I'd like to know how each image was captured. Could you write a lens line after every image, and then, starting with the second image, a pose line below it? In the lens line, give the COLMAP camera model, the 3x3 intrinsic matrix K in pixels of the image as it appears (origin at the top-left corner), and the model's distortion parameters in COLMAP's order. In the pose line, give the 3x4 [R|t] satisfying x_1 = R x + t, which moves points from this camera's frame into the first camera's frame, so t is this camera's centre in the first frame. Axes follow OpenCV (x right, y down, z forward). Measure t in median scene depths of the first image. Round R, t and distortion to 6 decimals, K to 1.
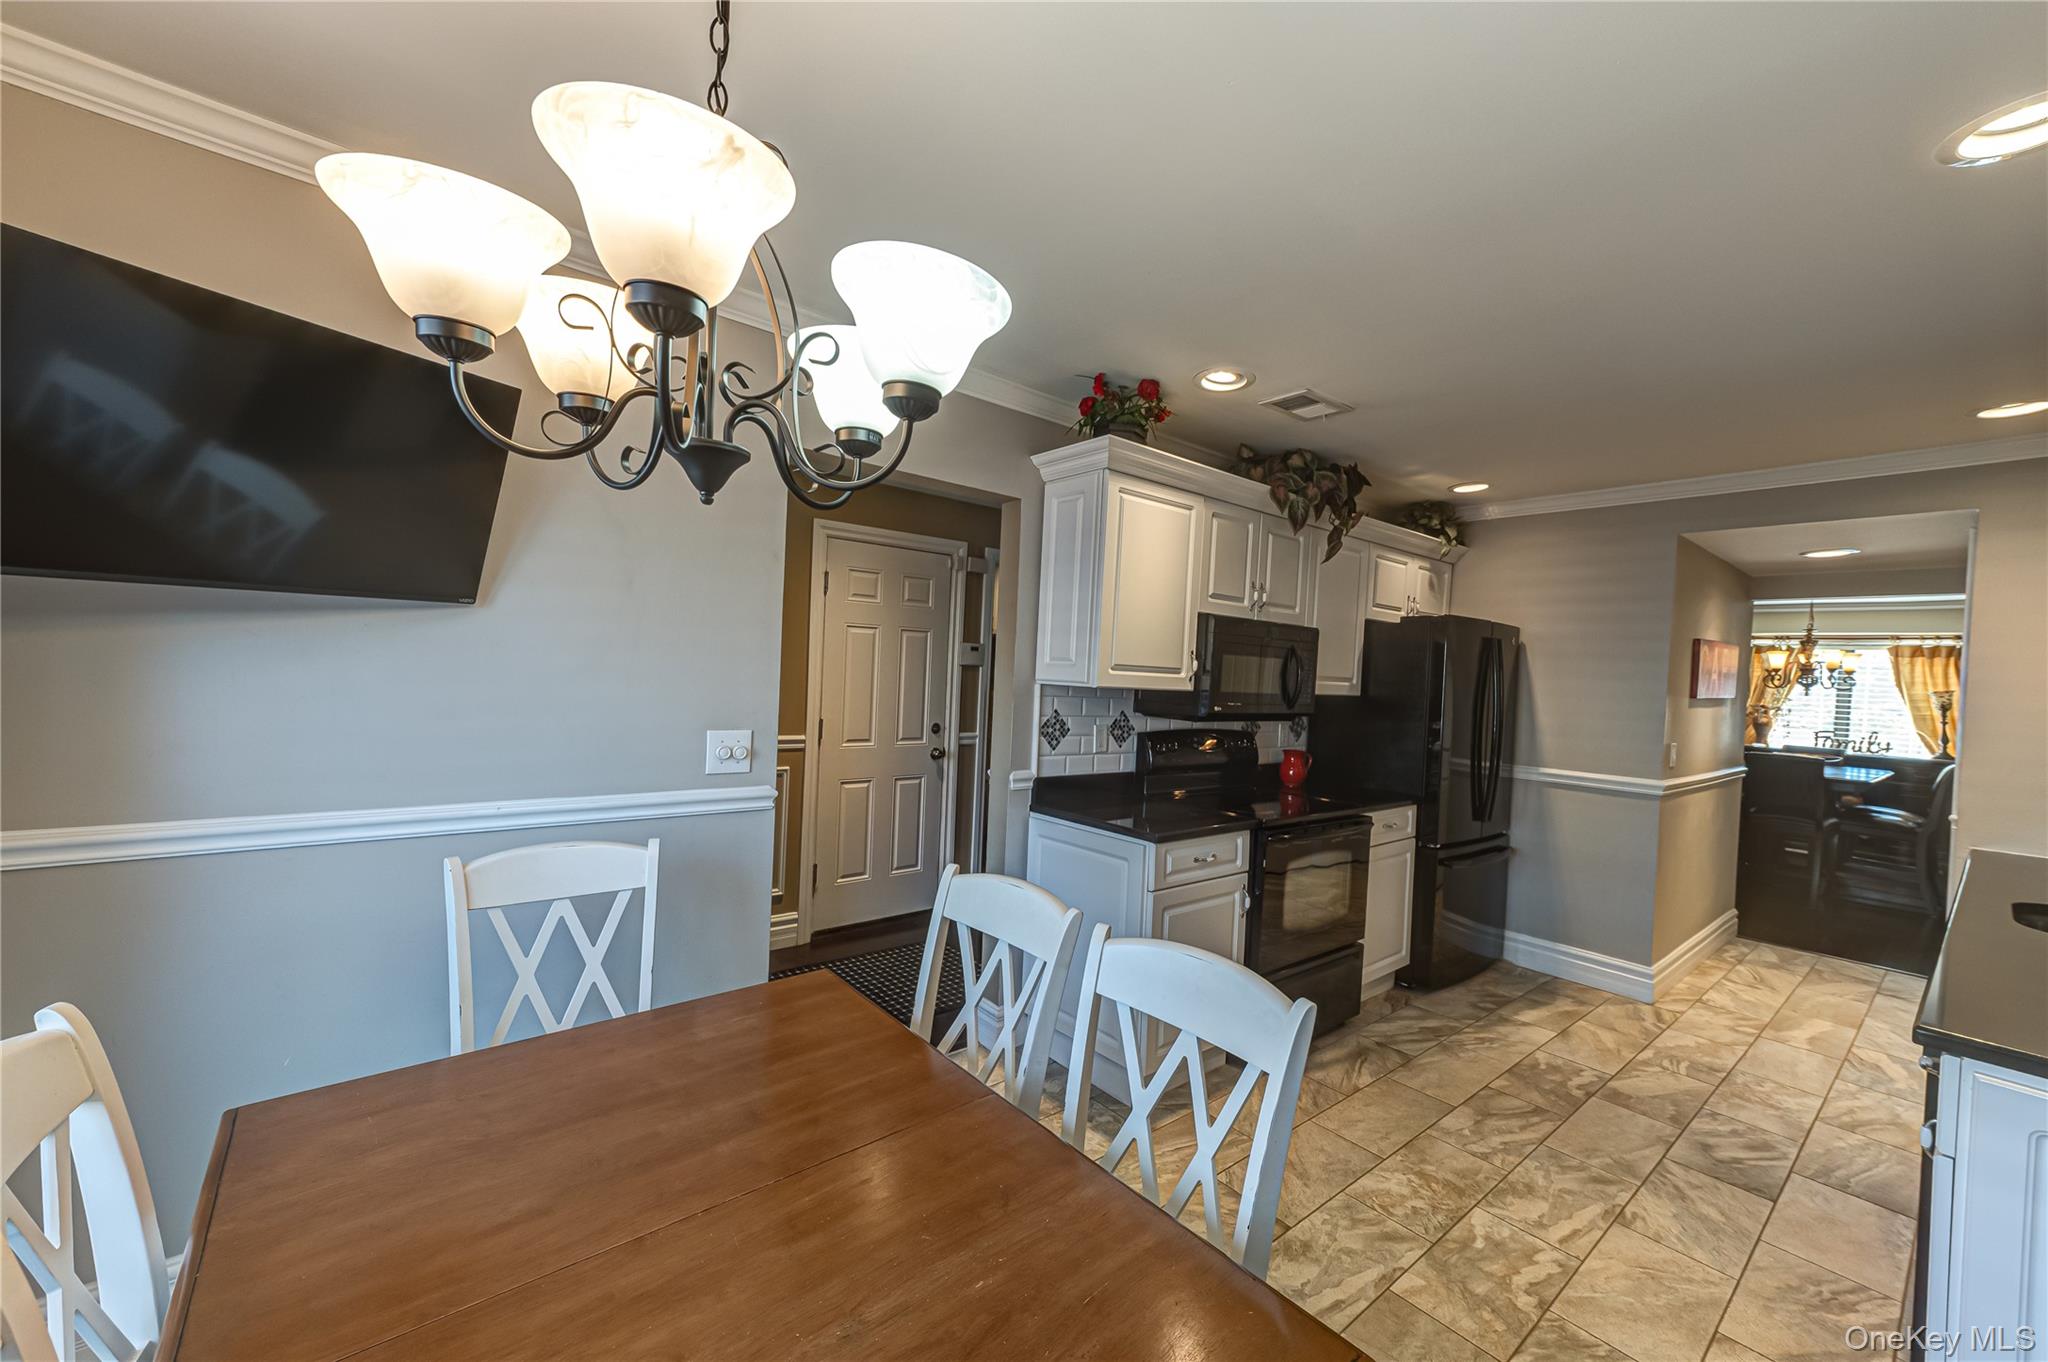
lens RADIAL K [[795.4, 0, 1028.7], [0, 795.4, 689.5], [0, 0, 1]] dist [0.016909, -0.000163]
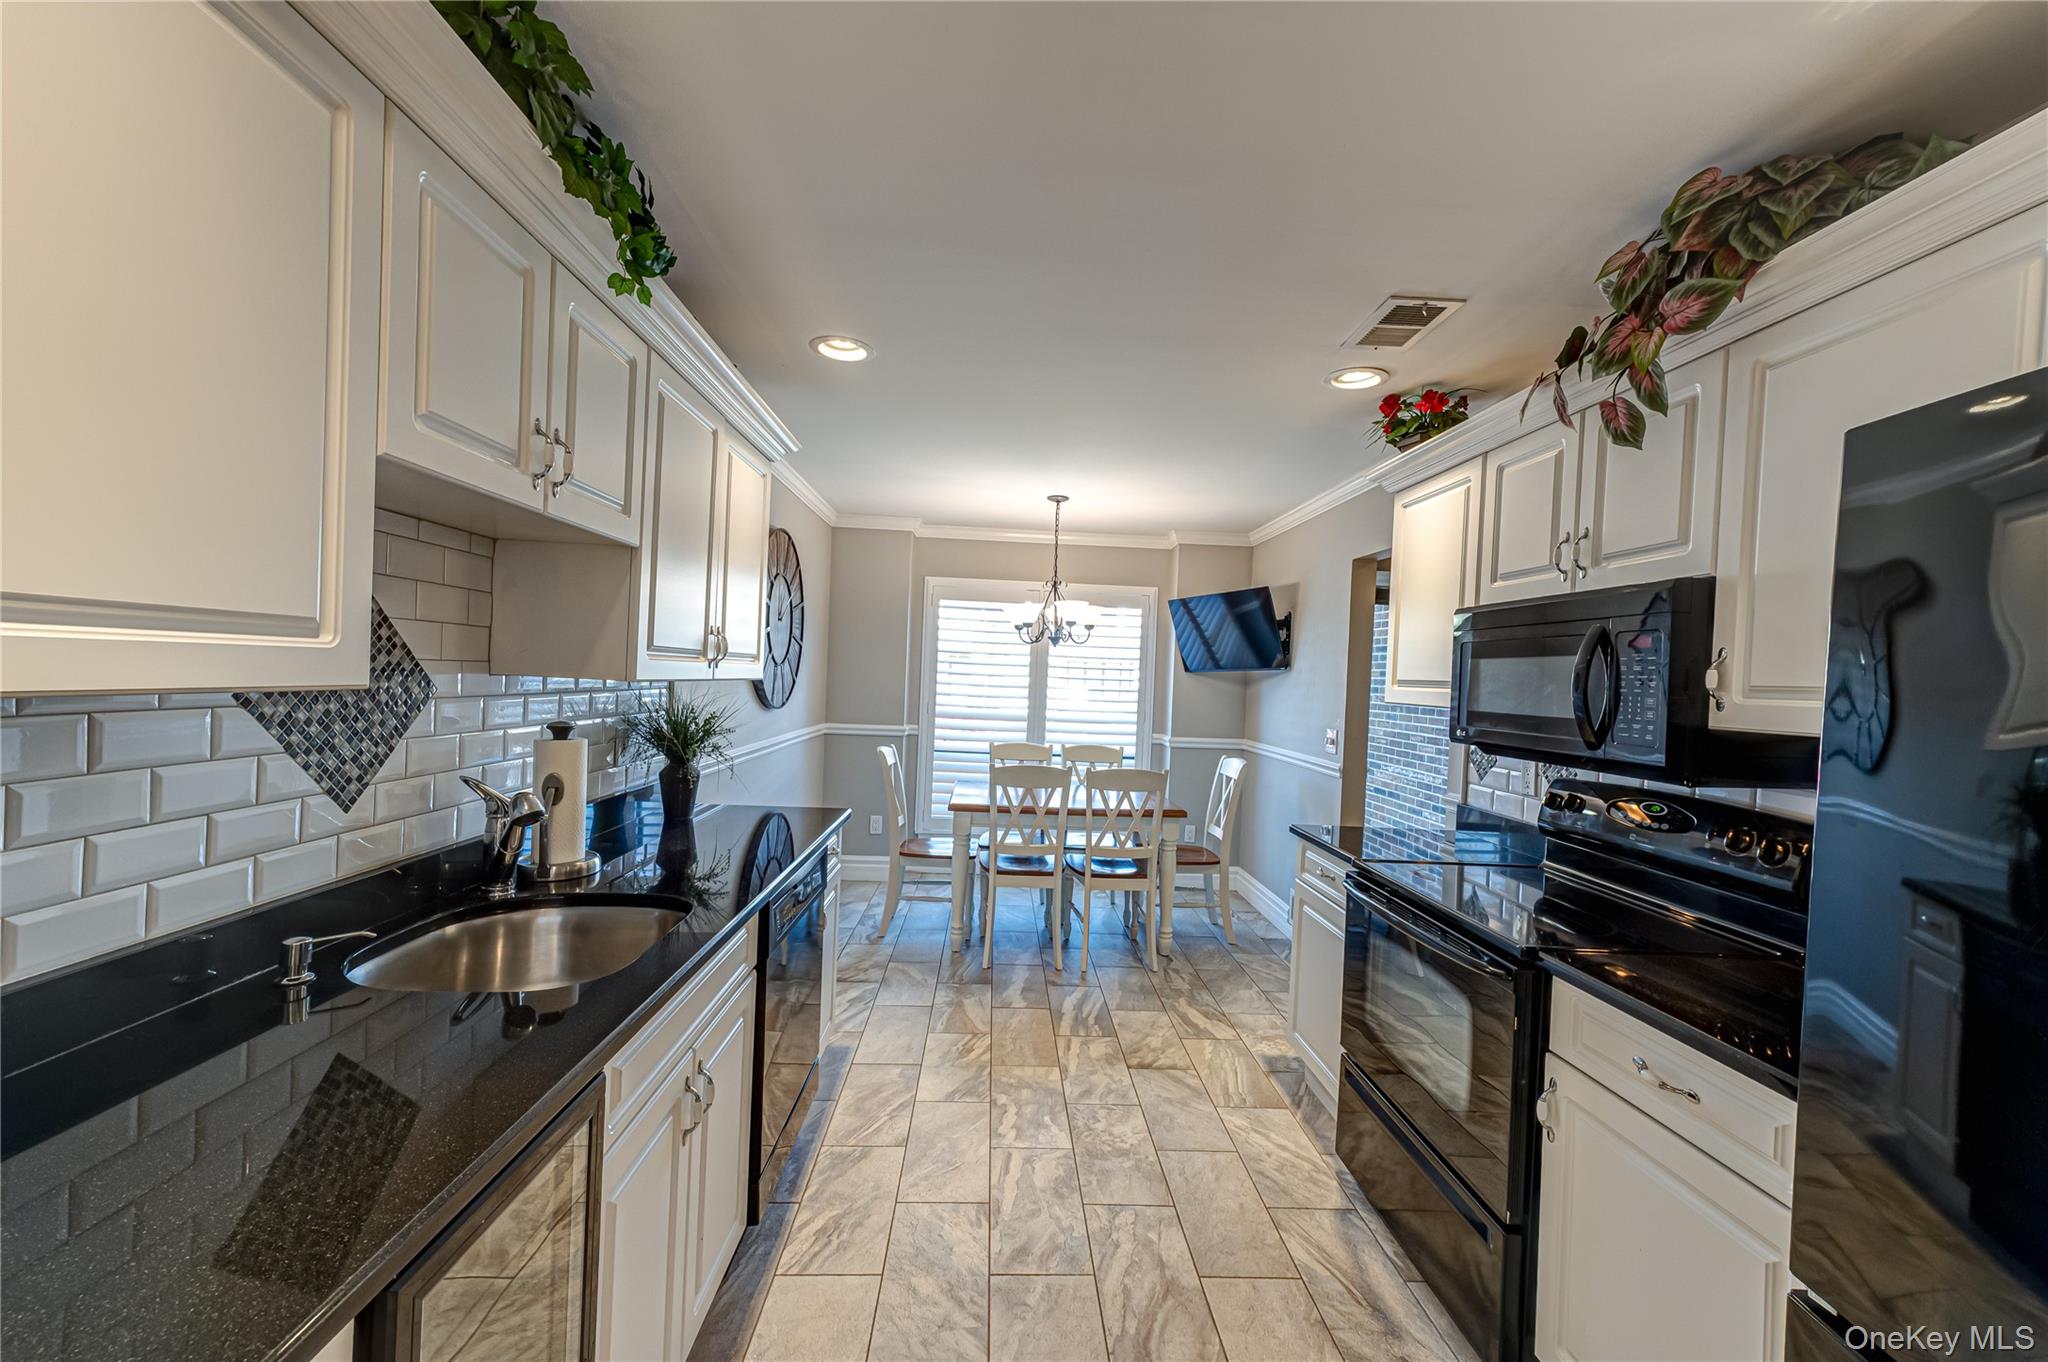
lens RADIAL K [[795.4, 0, 1025.8], [0, 795.4, 685.3], [0, 0, 1]] dist [0.016909, -0.000163]
pose [[-0.603317, -0.063581, -0.794963, 1.473841], [-0.090446, 0.995841, -0.011005, 0.034231], [0.792356, 0.065262, -0.606559, 1.543789]]
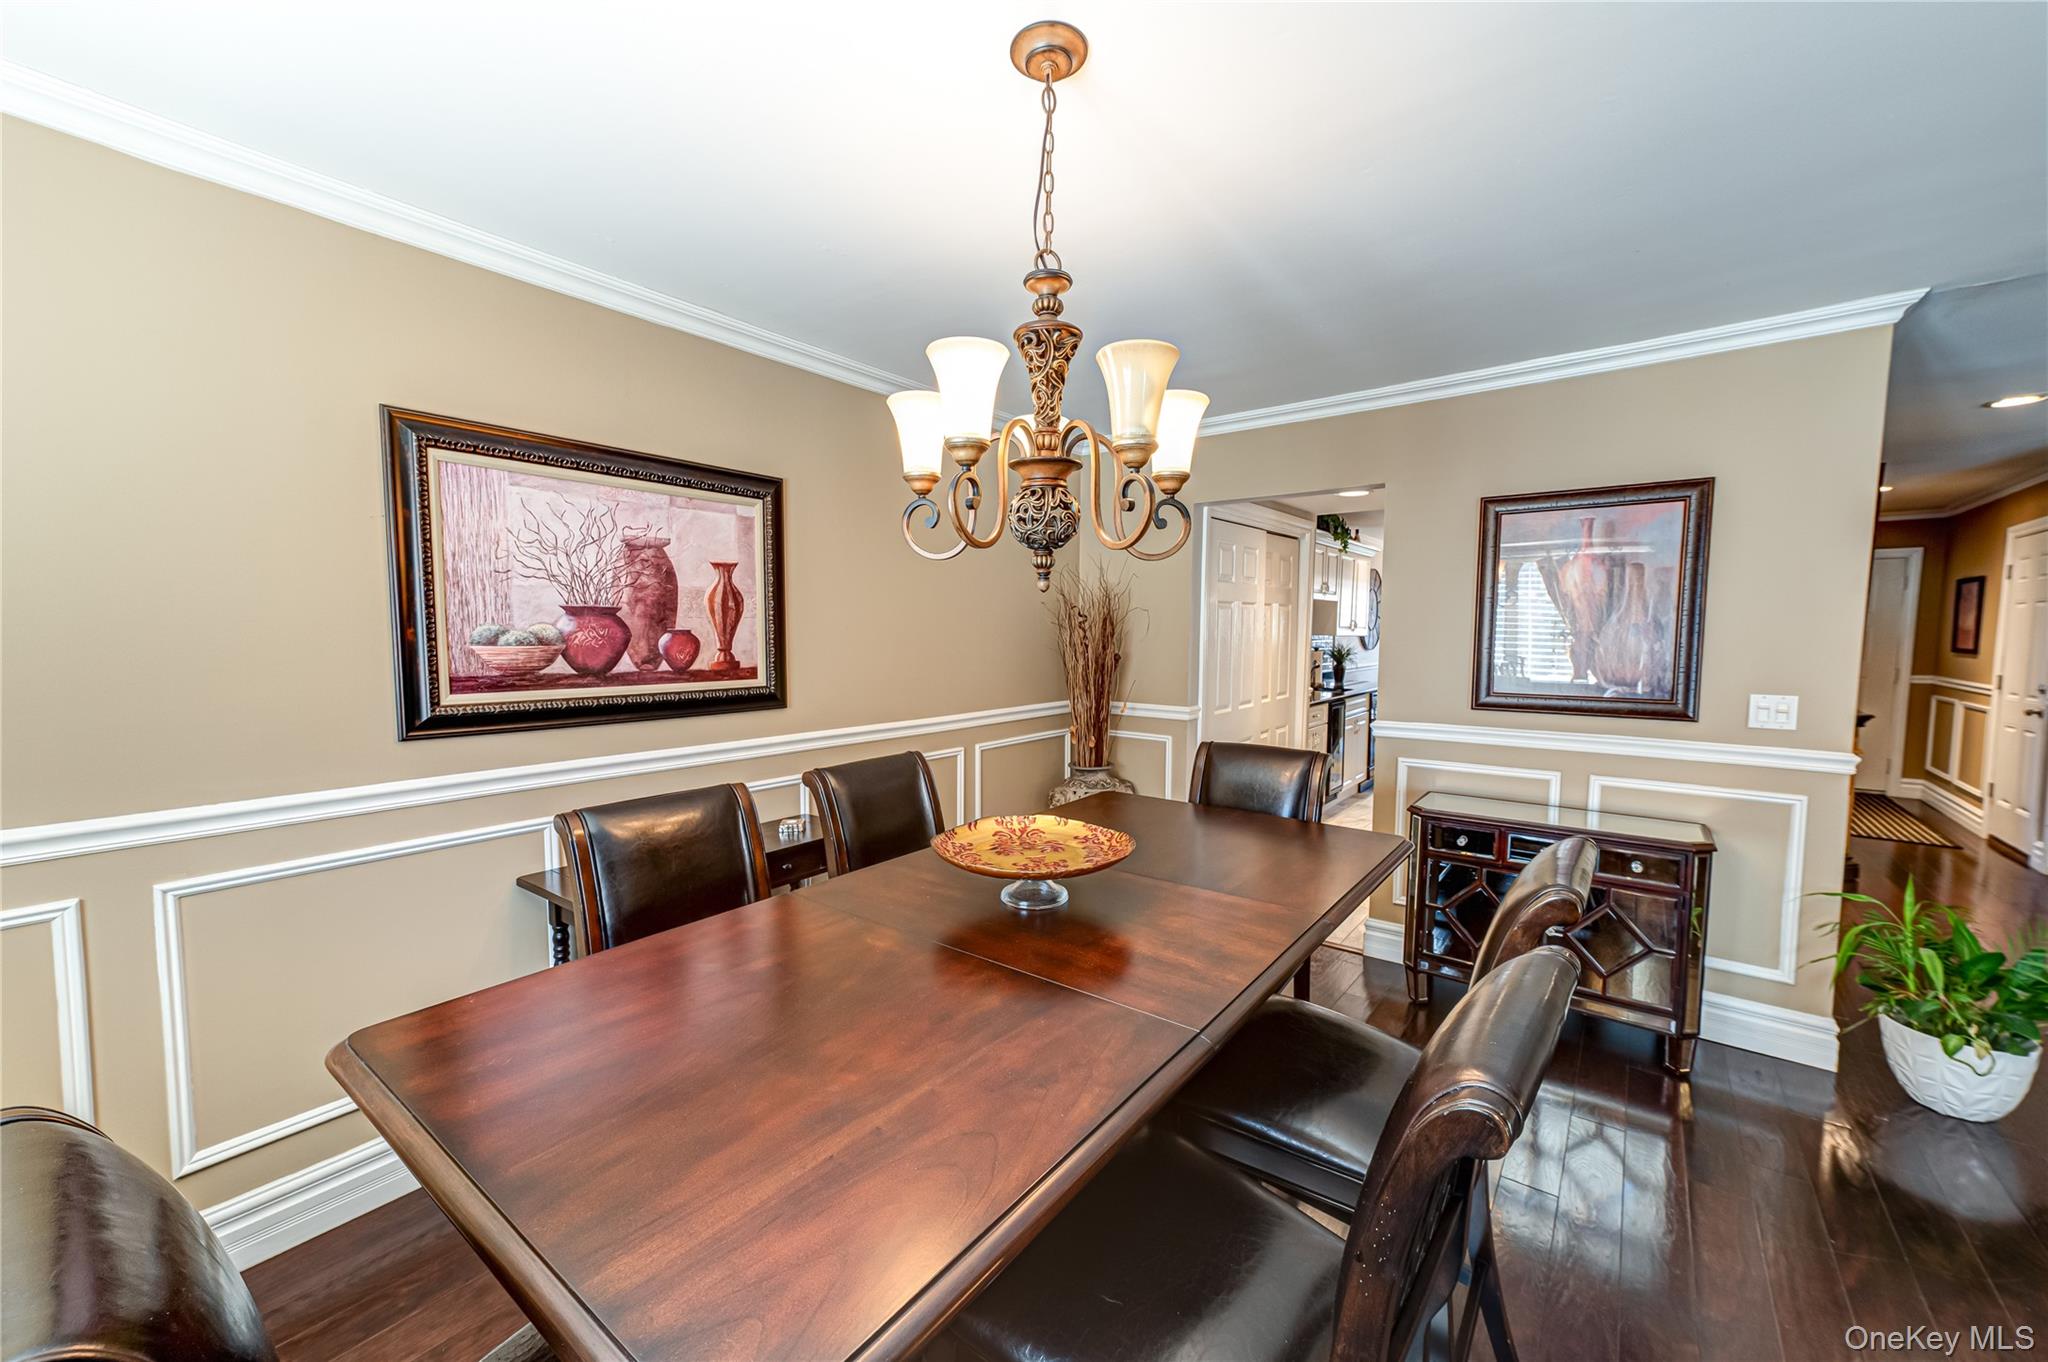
lens RADIAL K [[795.4, 0, 1023.9], [0, 795.4, 685.3], [0, 0, 1]] dist [0.016909, -0.000163]
pose [[-0.973127, -0.032396, -0.227980, 4.095688], [-0.052101, 0.995355, 0.080952, 0.080597], [0.224298, 0.090654, -0.970295, 5.002073]]
